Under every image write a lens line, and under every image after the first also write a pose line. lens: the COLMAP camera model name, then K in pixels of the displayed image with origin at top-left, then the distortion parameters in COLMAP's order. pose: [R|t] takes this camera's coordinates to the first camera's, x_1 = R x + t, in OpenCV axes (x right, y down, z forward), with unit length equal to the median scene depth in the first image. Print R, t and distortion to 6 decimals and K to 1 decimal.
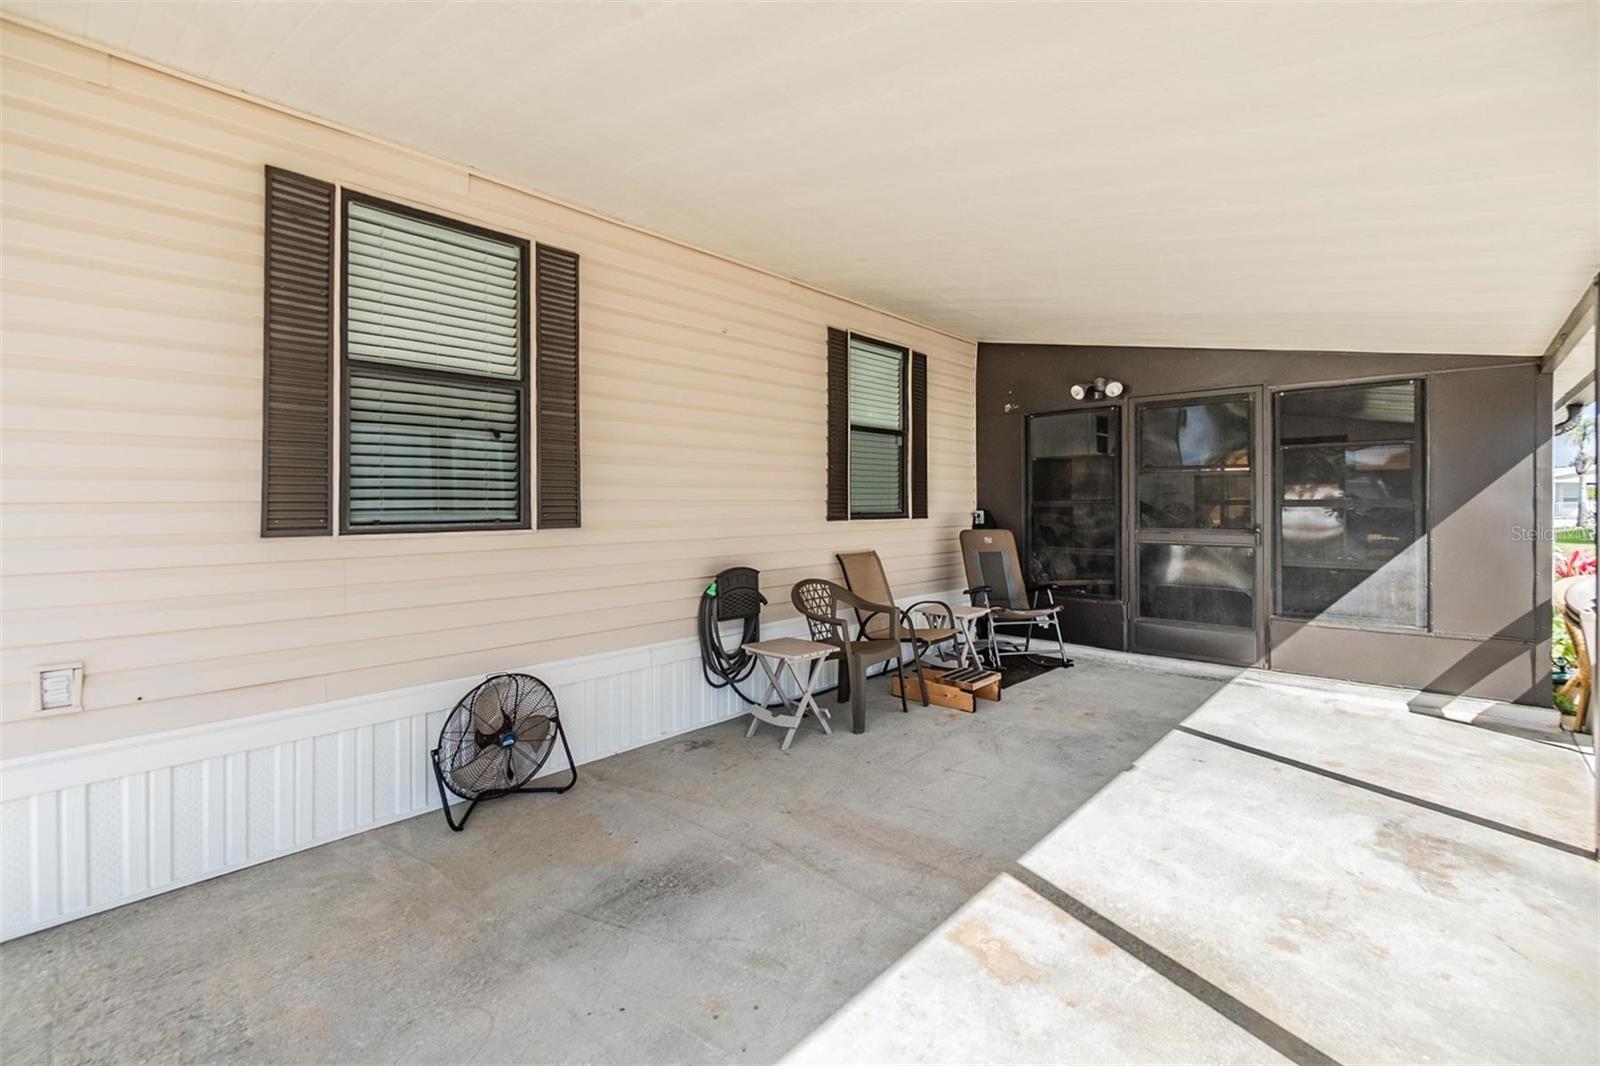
lens RADIAL K [[701.6, 0, 818.0], [0, 701.6, 520.0], [0, 0, 1]] dist [-0.003432, 0.000863]
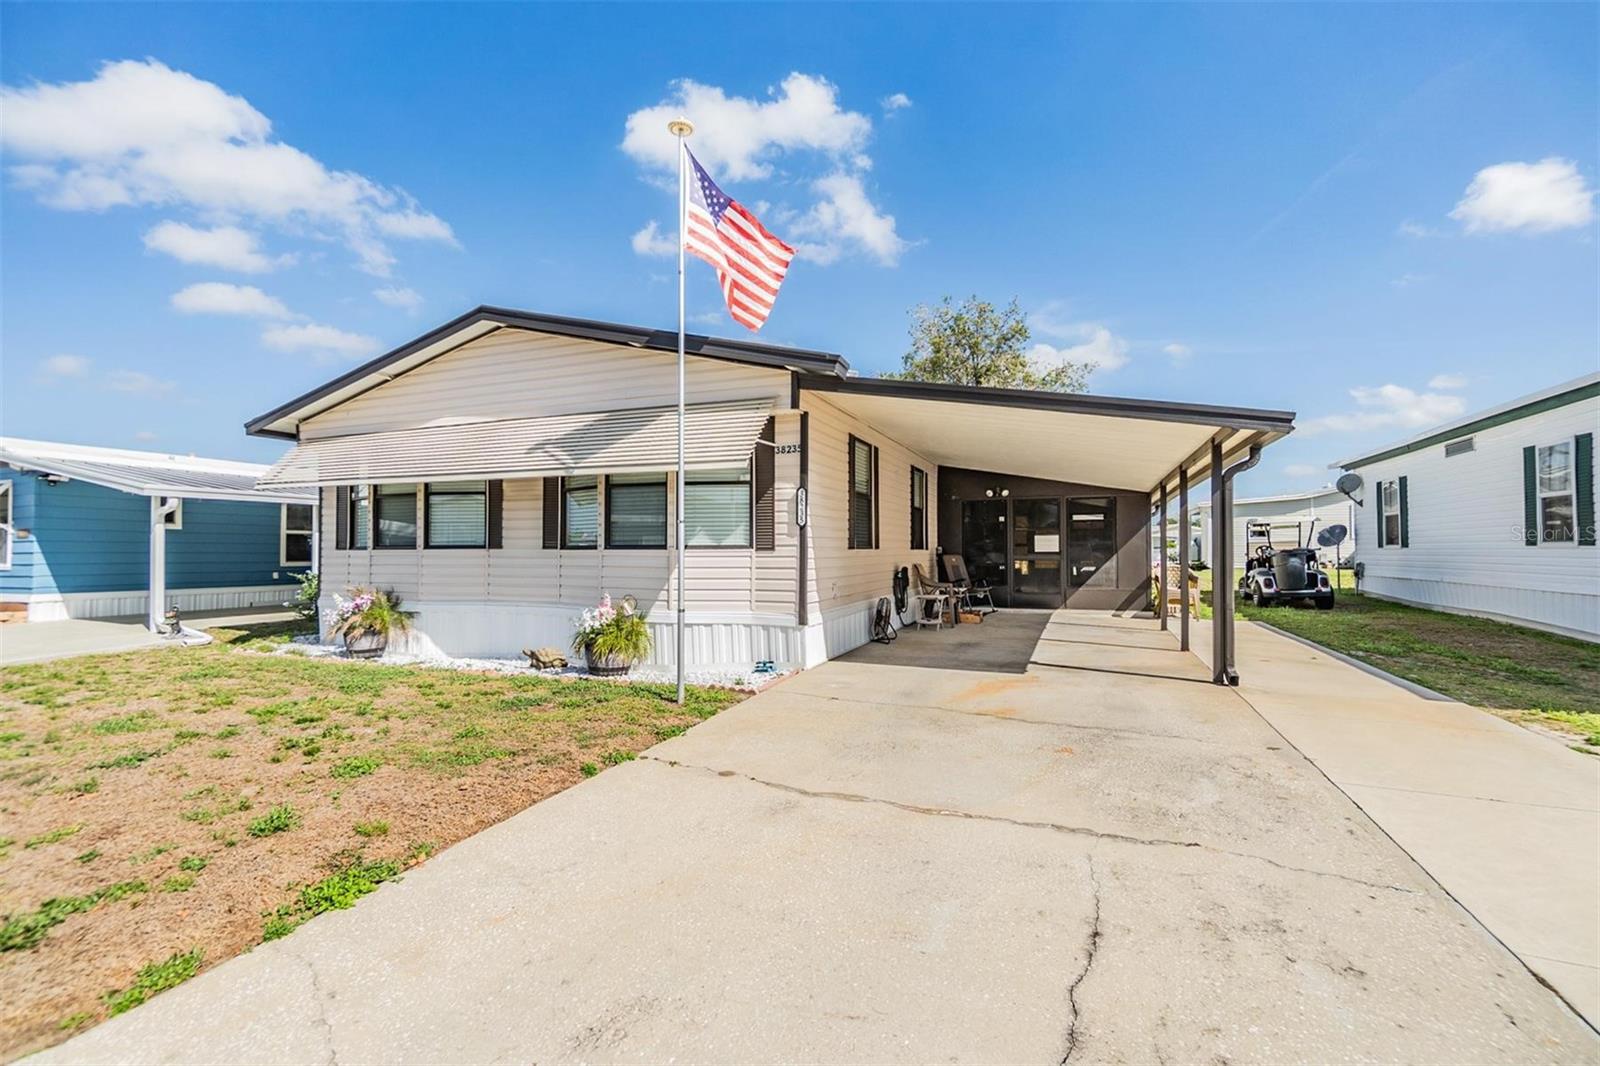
lens RADIAL K [[665.1, 0, 814.4], [0, 665.1, 540.3], [0, 0, 1]] dist [0.010078, 0.000361]
pose [[0.941943, 0.005156, 0.335732, -1.111736], [-0.002192, 0.999955, -0.009209, -0.006699], [-0.335764, 0.007939, 0.941913, -1.056361]]
